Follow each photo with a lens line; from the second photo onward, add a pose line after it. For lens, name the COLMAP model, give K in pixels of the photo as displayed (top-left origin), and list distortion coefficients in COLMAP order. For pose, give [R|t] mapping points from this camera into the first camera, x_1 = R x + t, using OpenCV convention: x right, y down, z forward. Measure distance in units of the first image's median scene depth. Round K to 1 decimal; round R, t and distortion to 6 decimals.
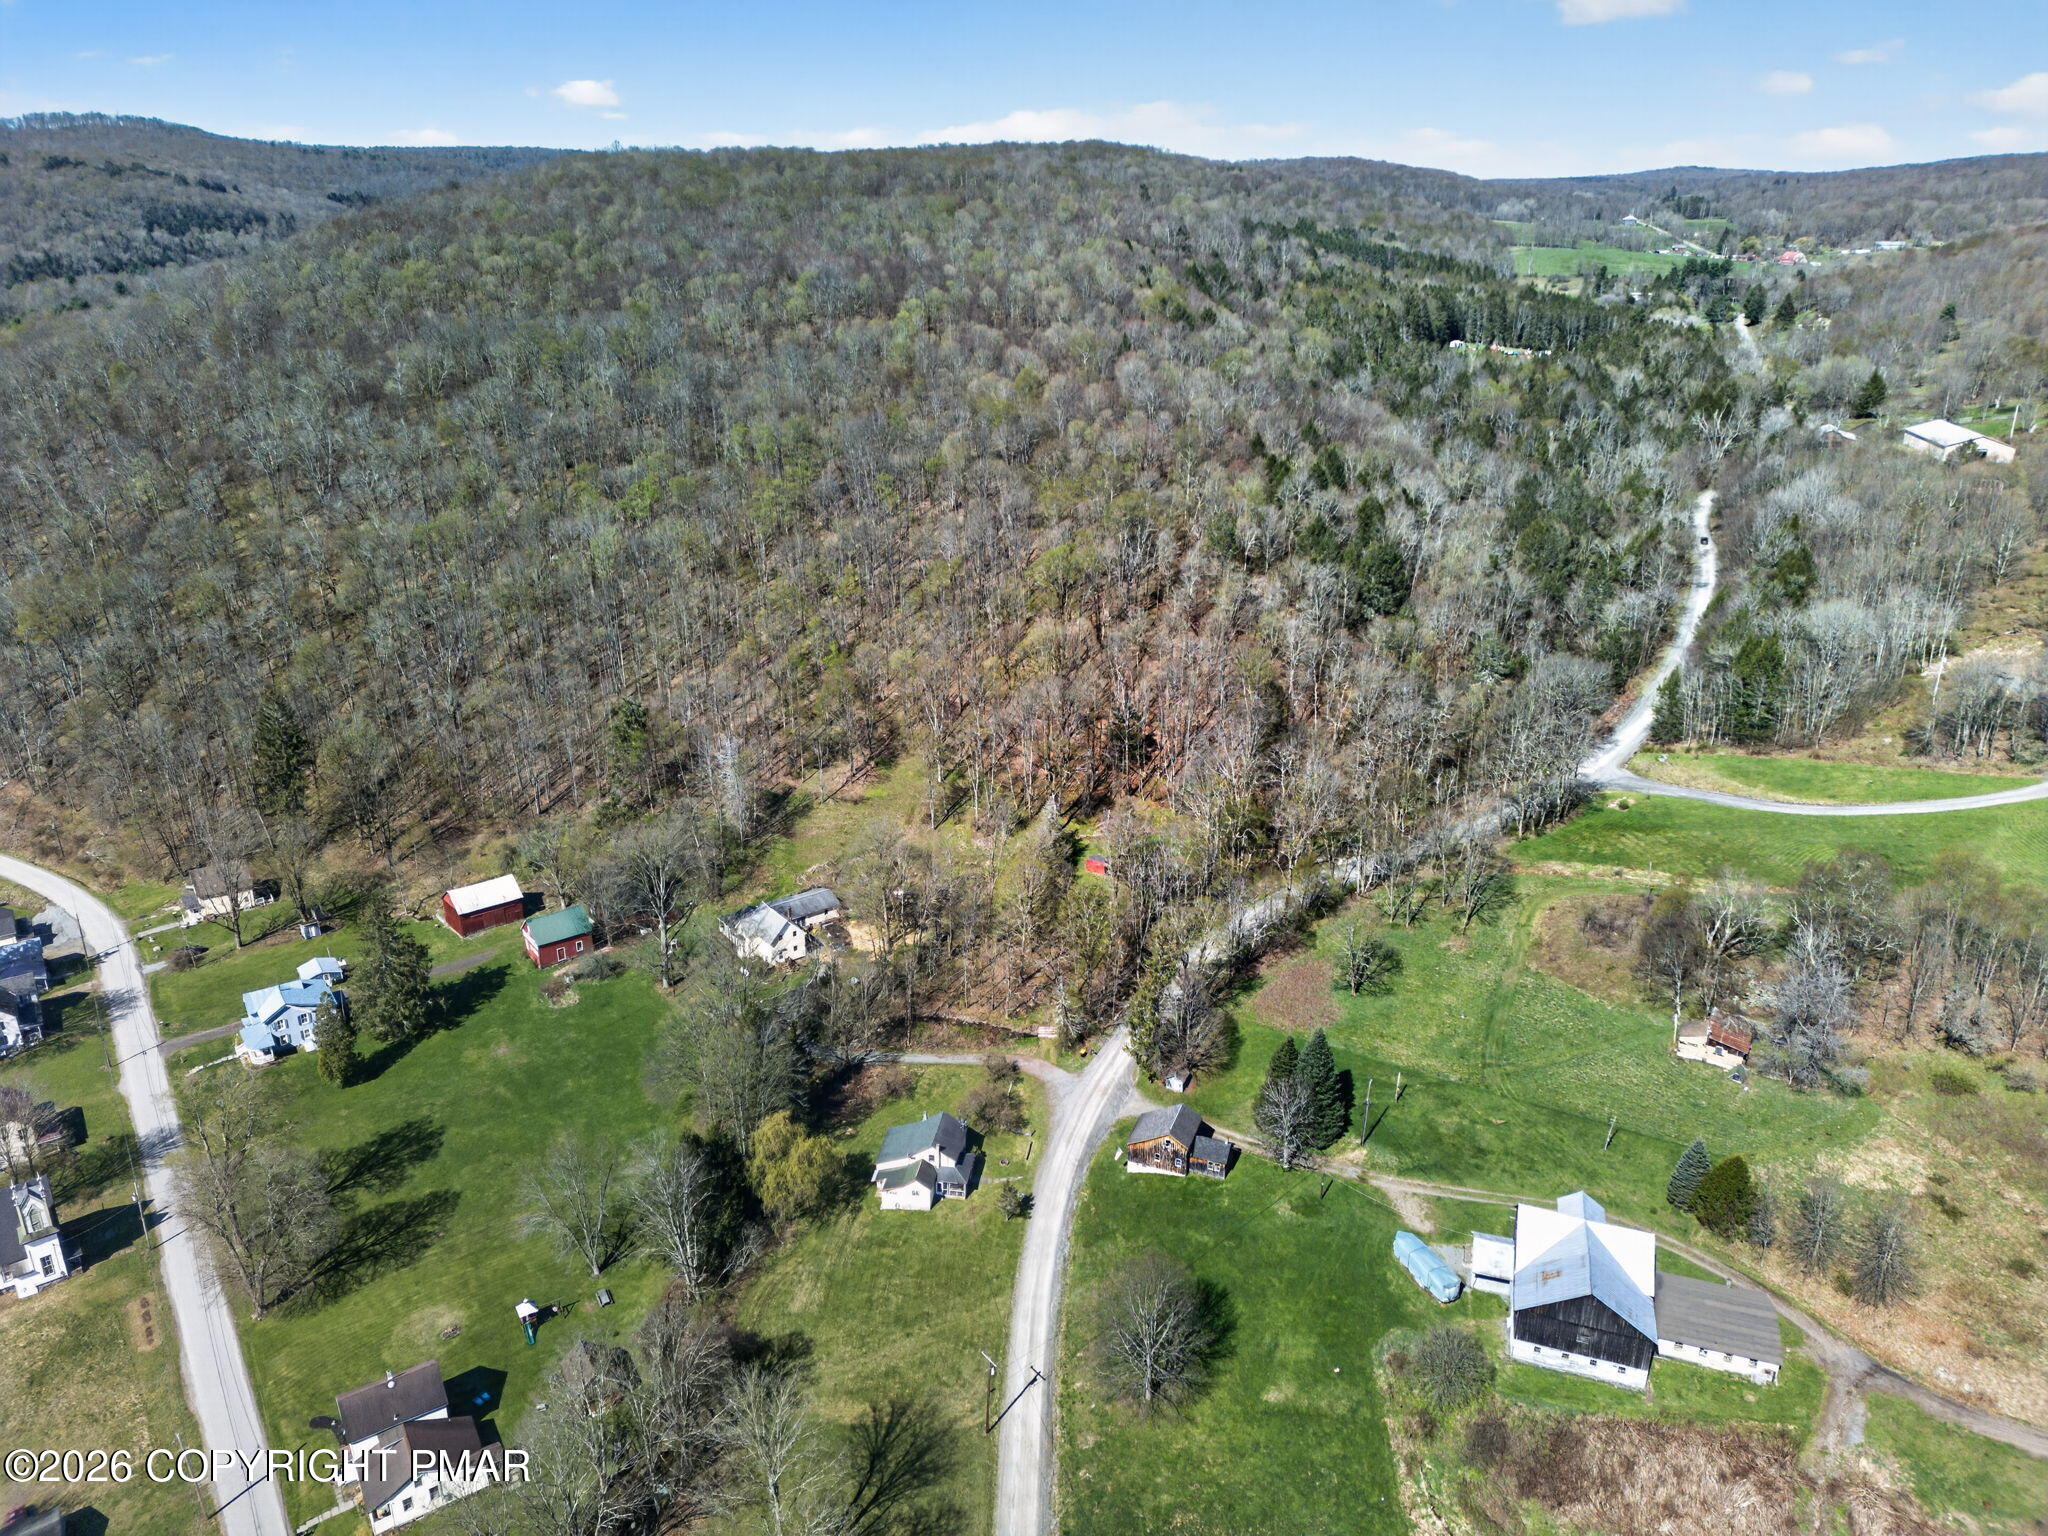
lens RADIAL K [[1425.5, 0, 1042.7], [0, 1425.5, 772.1], [0, 0, 1]] dist [0.077841, -0.060823]
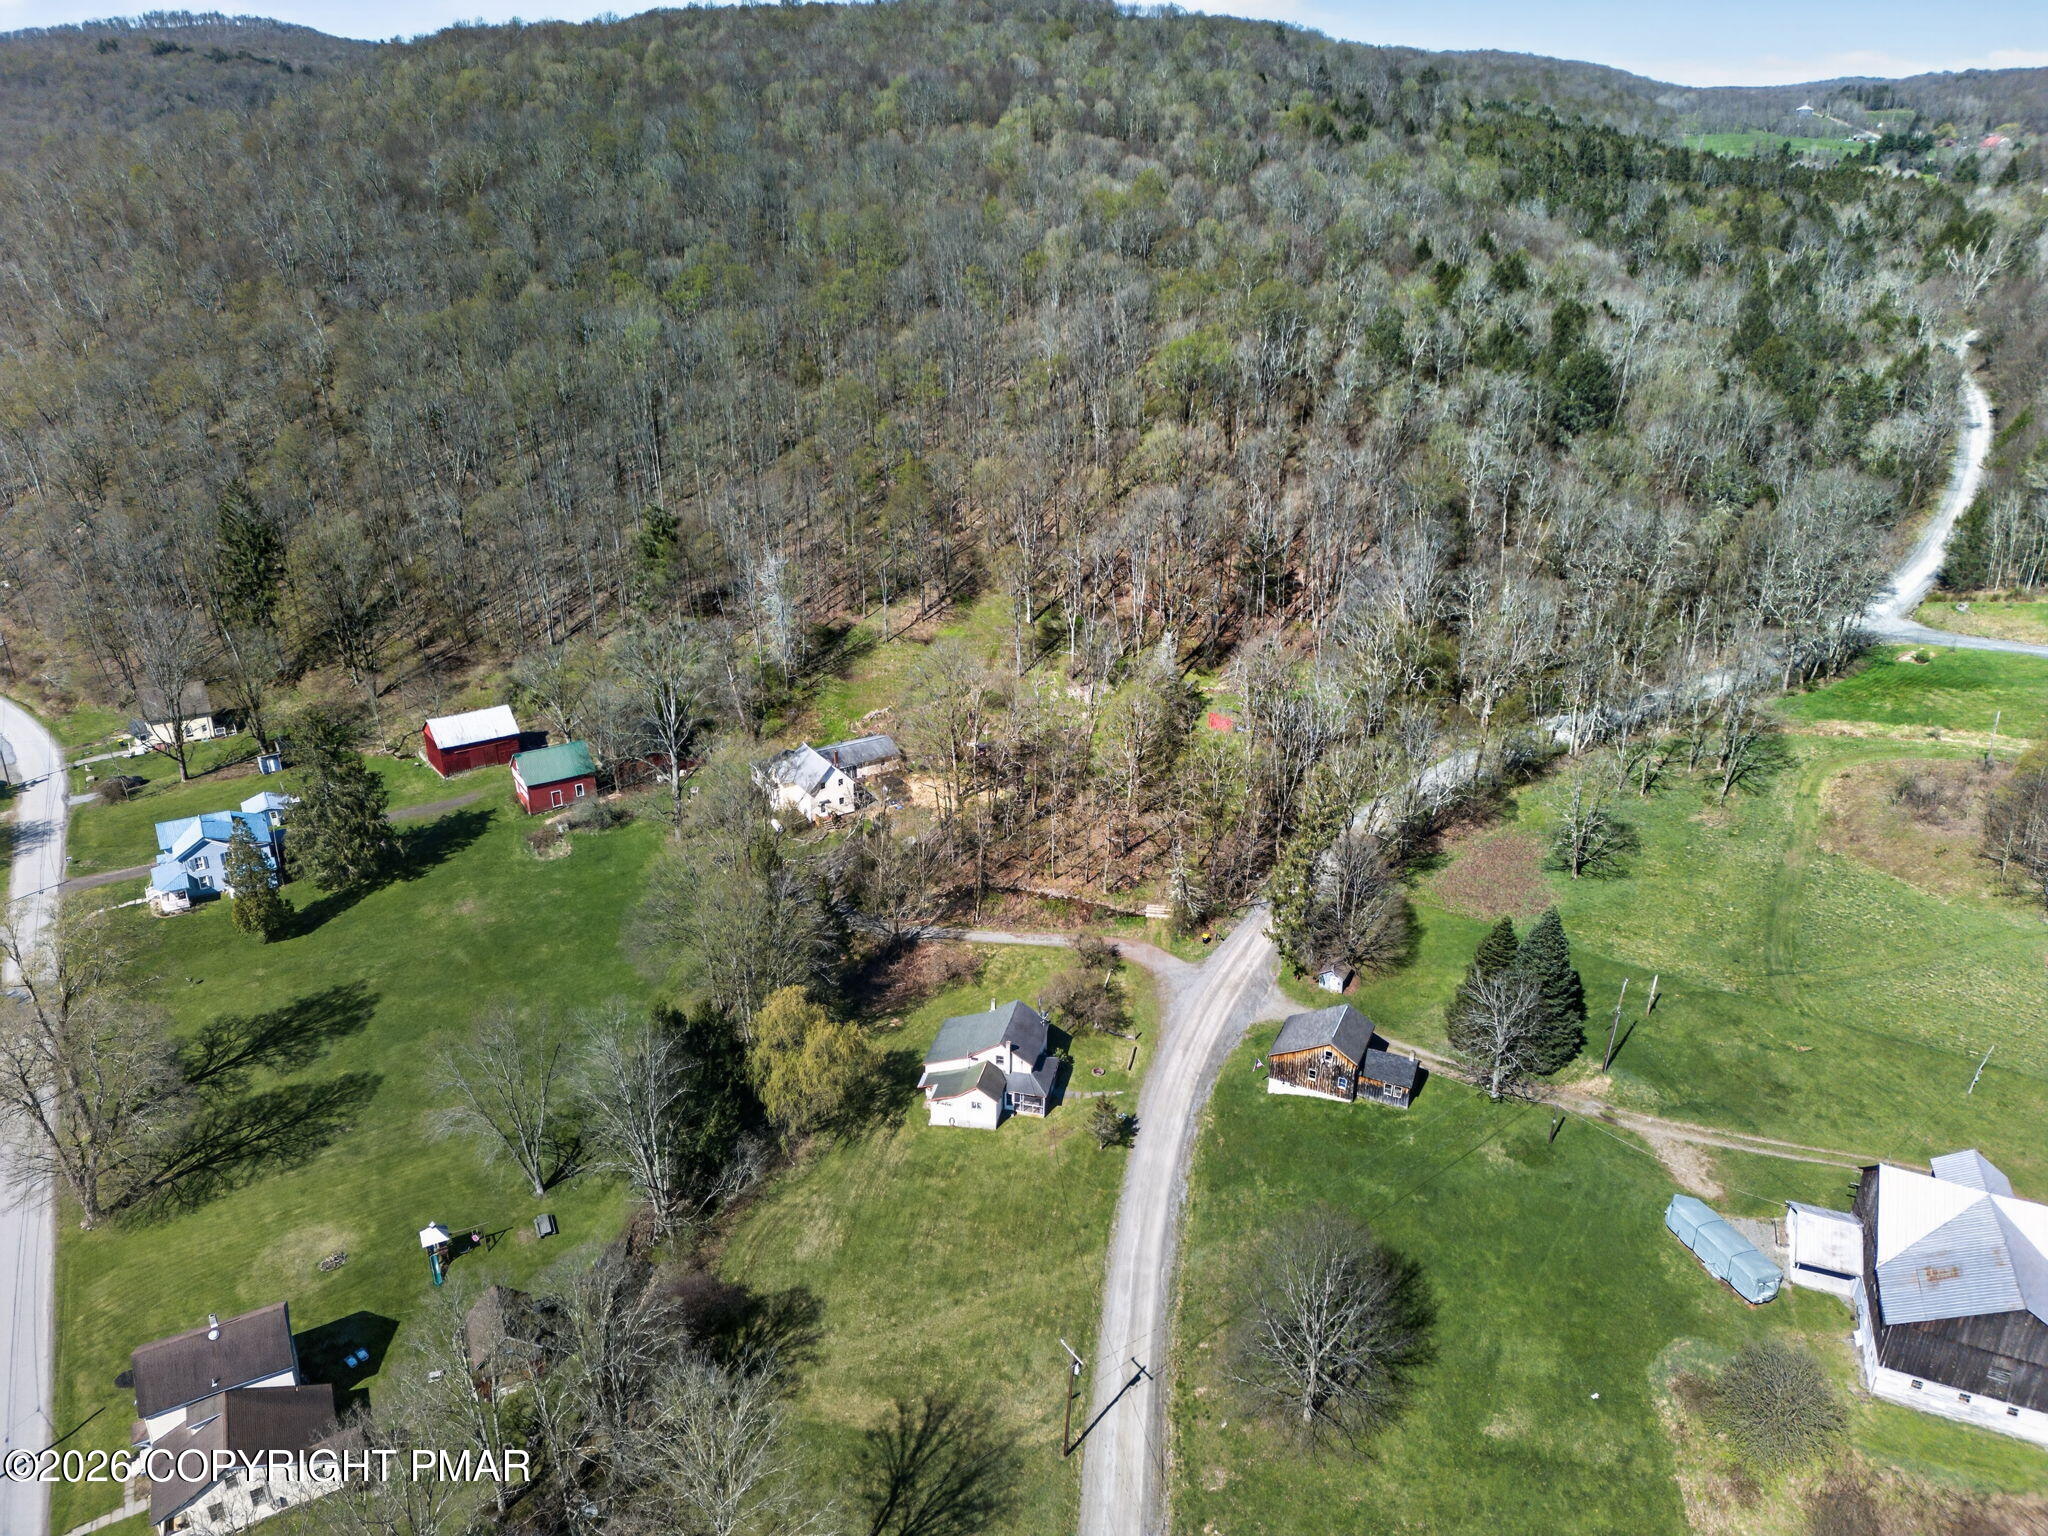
lens RADIAL K [[1425.5, 0, 1042.7], [0, 1425.5, 772.1], [0, 0, 1]] dist [0.077841, -0.060823]
pose [[0.997352, 0.032337, -0.065148, -0.010173], [-0.029550, 0.998626, 0.043288, 0.070870], [0.066458, -0.041248, 0.996936, 0.220034]]
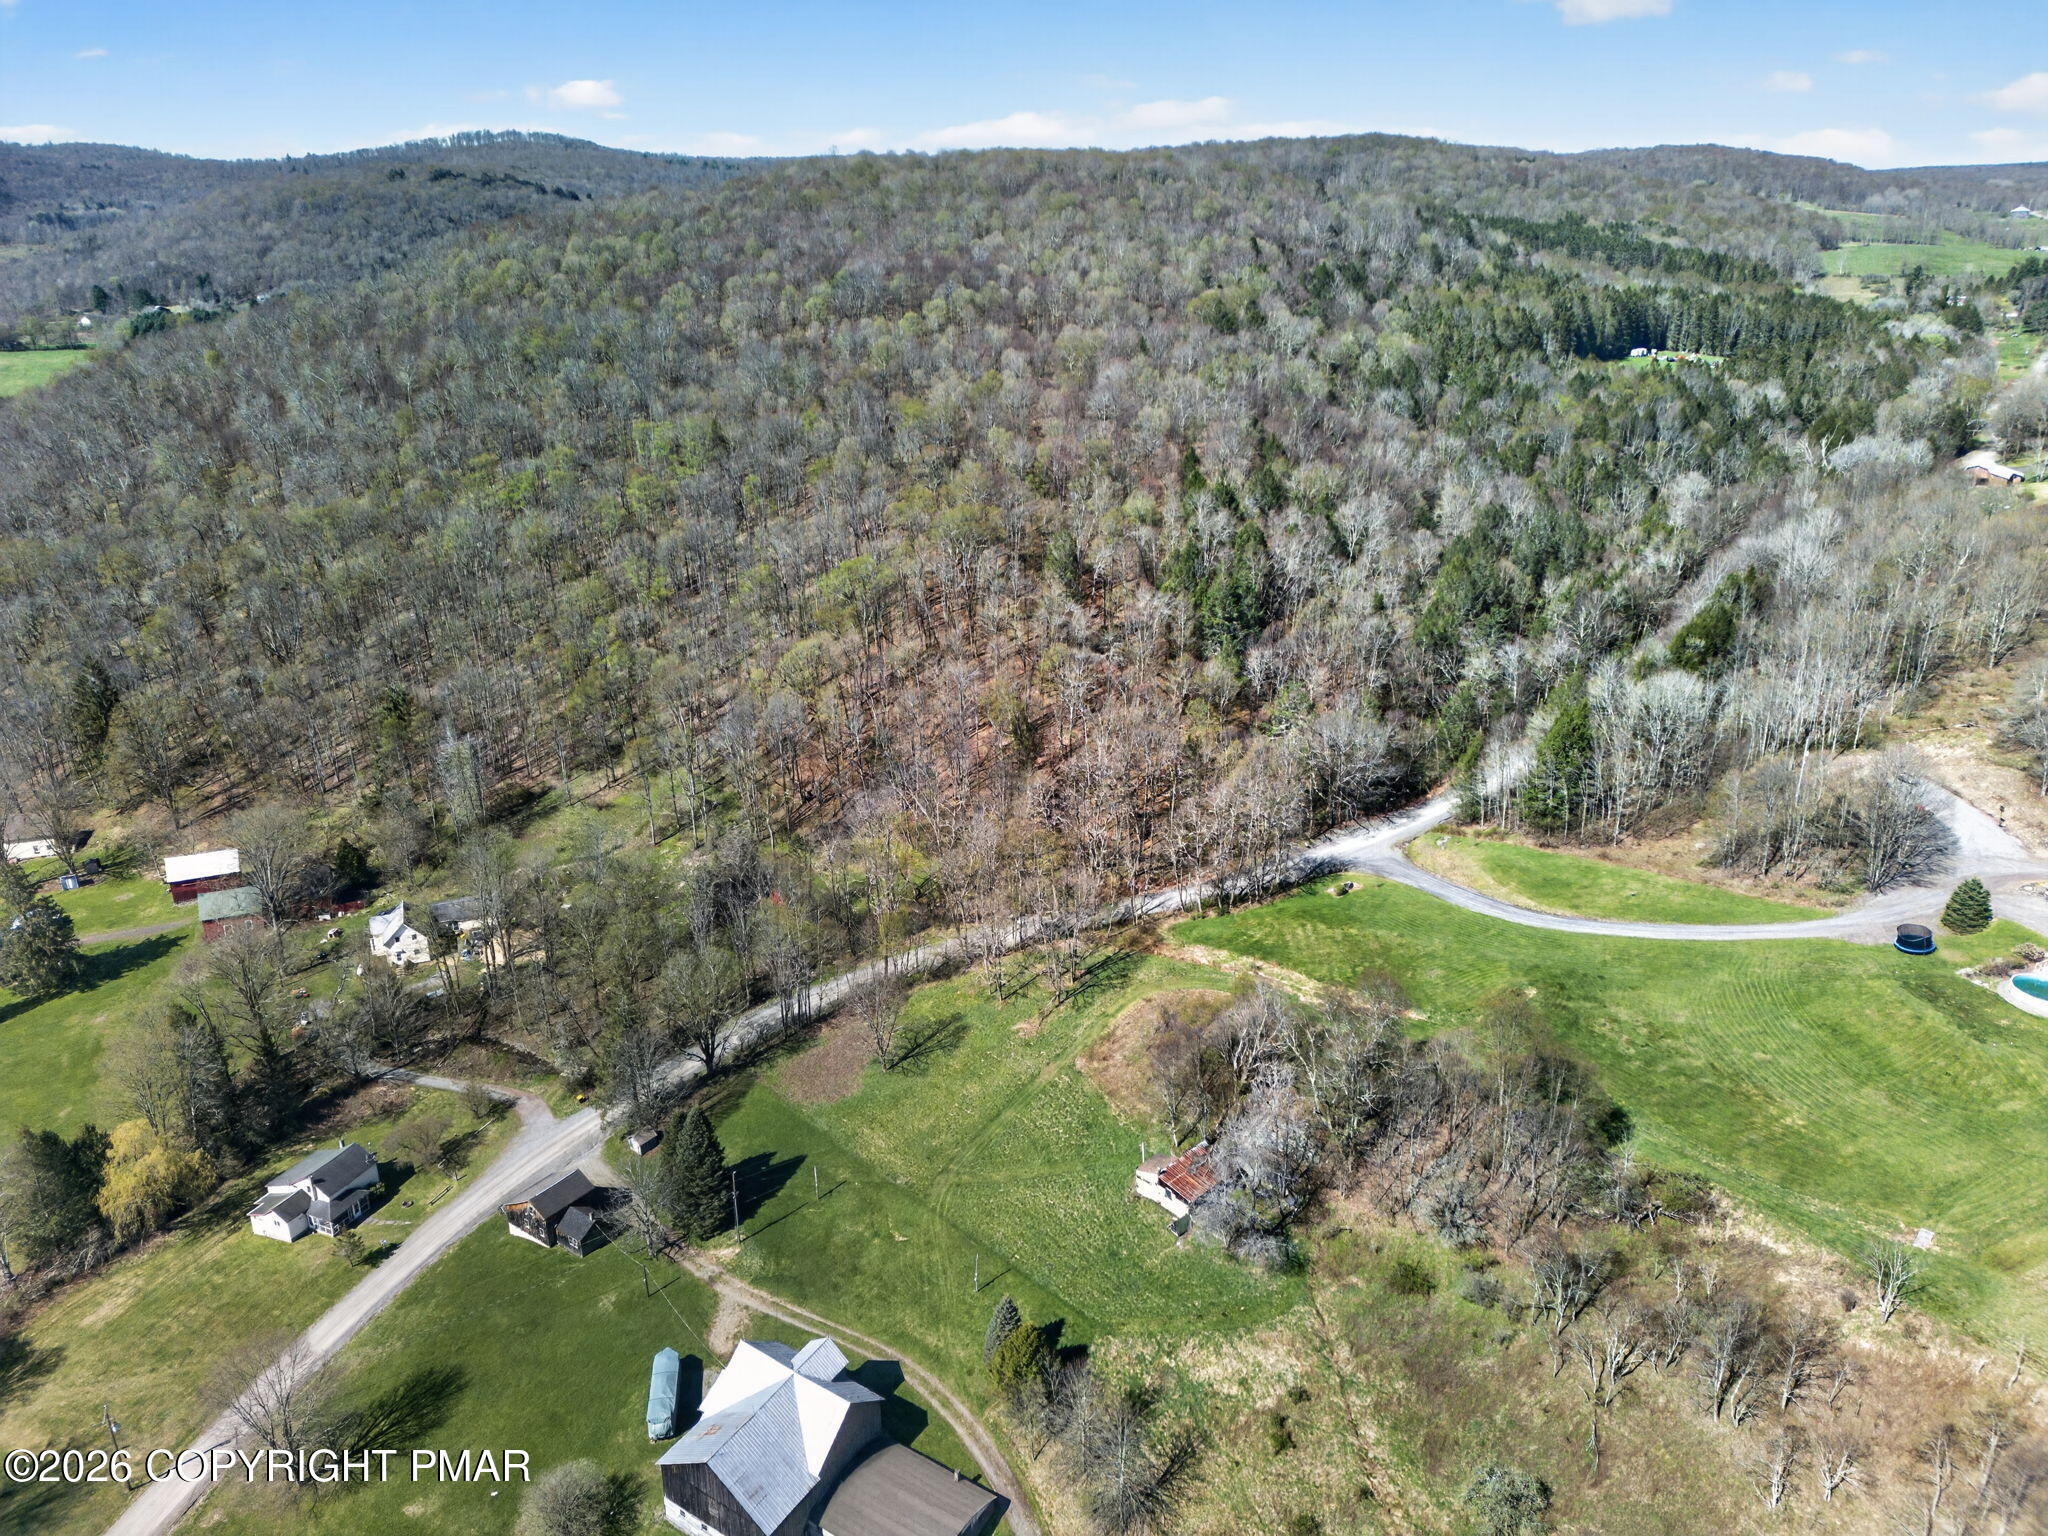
lens RADIAL K [[1425.5, 0, 1042.7], [0, 1425.5, 772.1], [0, 0, 1]] dist [0.077841, -0.060823]
pose [[0.969288, 0.084395, -0.230994, 0.468729], [-0.084405, 0.996383, 0.009857, -0.046180], [0.230991, 0.009943, 0.972905, 0.132880]]
